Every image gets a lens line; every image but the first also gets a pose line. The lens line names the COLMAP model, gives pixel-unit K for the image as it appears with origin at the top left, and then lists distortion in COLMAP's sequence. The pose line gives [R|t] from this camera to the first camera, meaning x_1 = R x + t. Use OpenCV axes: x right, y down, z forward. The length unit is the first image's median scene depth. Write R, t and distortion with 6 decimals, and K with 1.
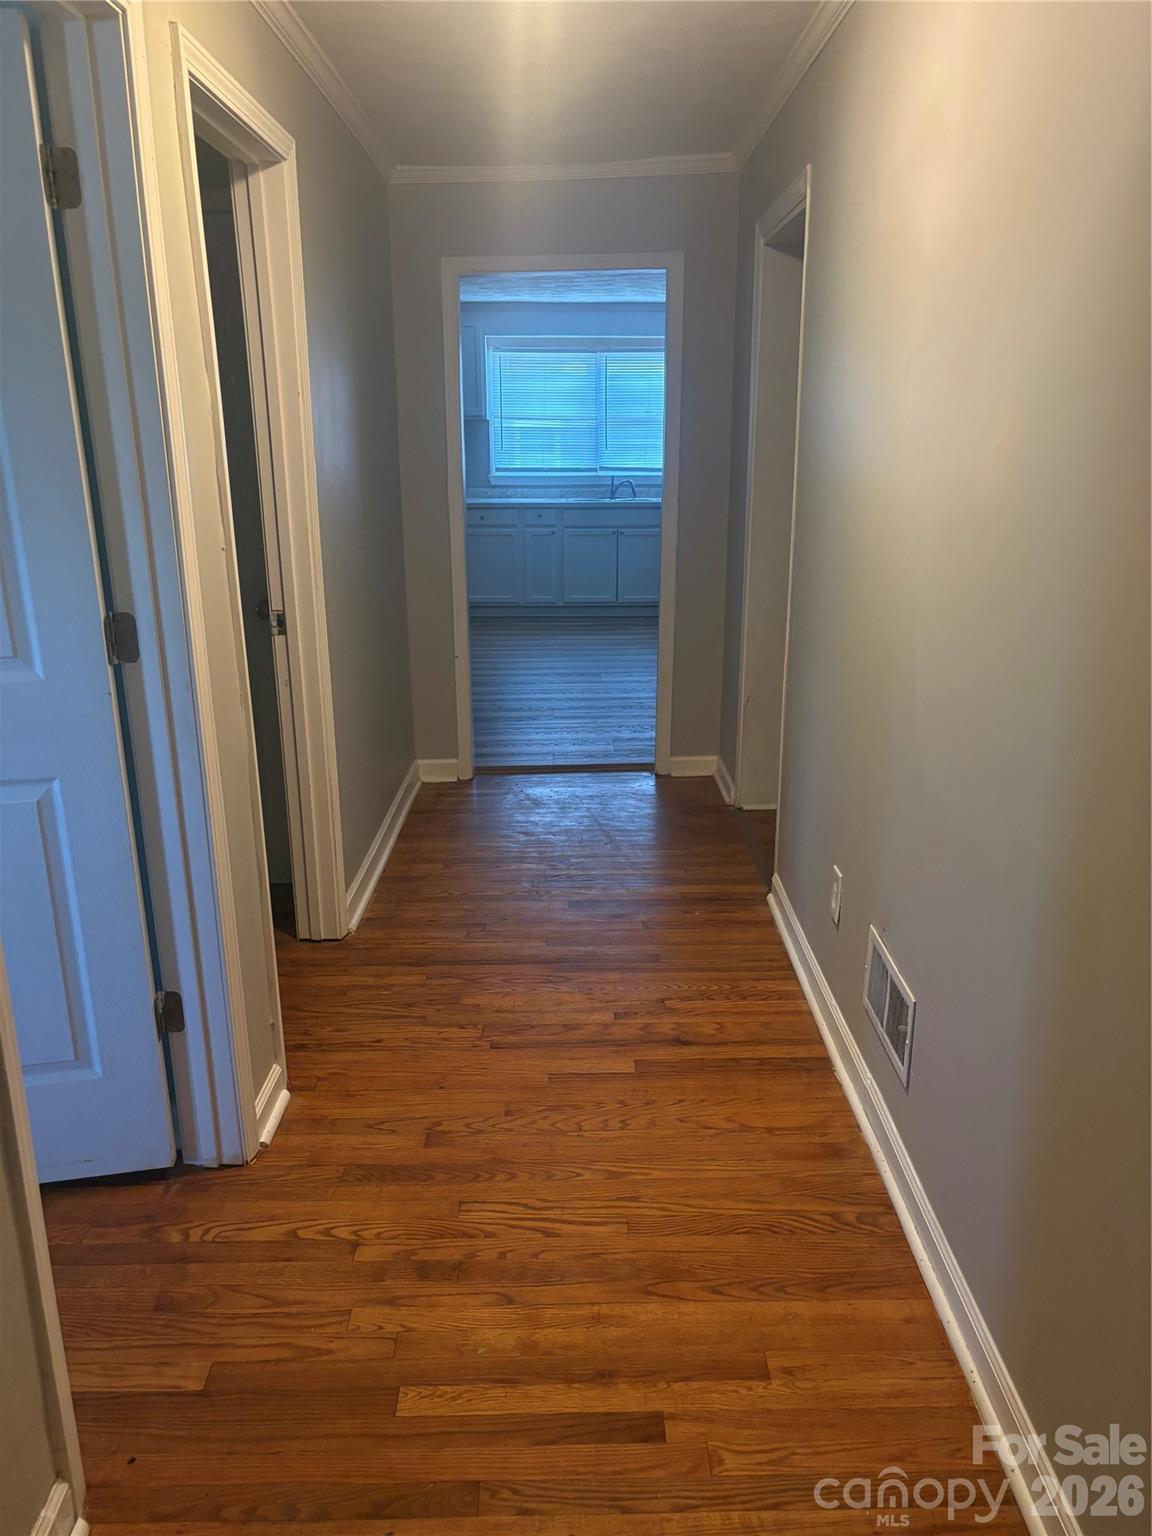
lens RADIAL K [[1147.8, 0, 572.8], [0, 1147.8, 775.3], [0, 0, 1]] dist [0.004217, -0.007987]
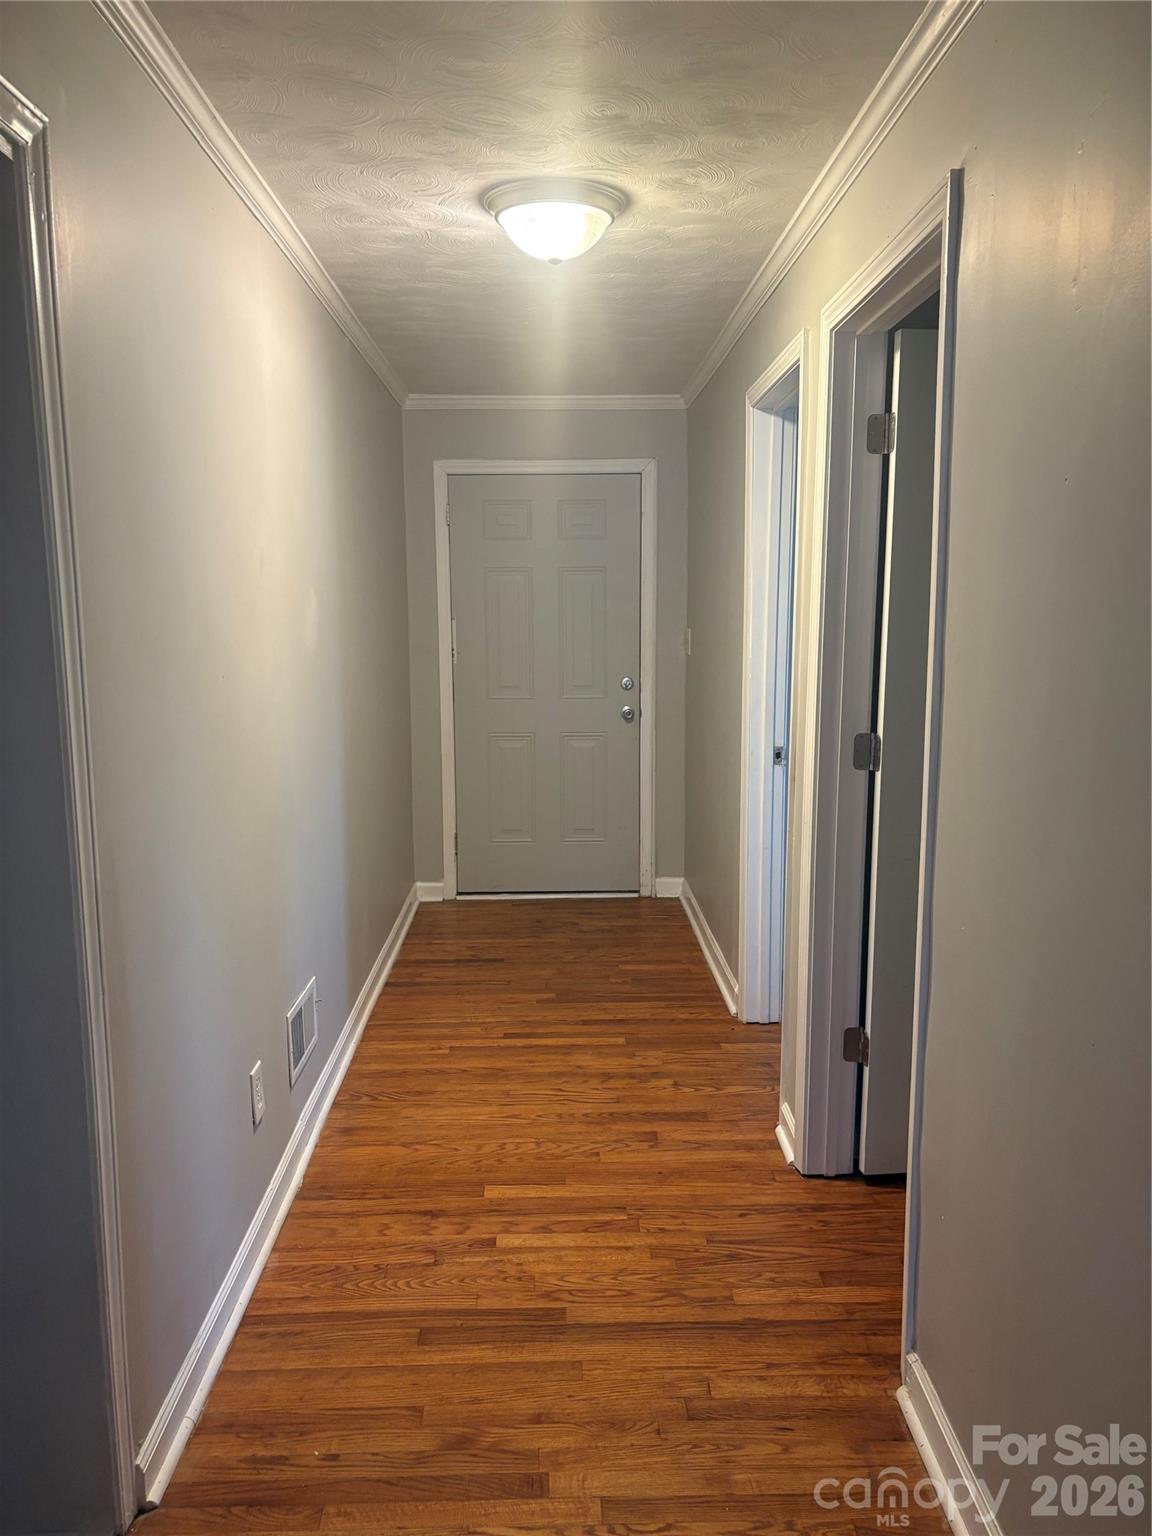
lens RADIAL K [[1147.8, 0, 573.6], [0, 1147.8, 766.2], [0, 0, 1]] dist [0.004217, -0.007987]
pose [[-0.999686, 0.015581, -0.019602, -0.014240], [0.005887, 0.907127, 0.420816, -0.562451], [0.024338, 0.420569, -0.906934, 1.851854]]
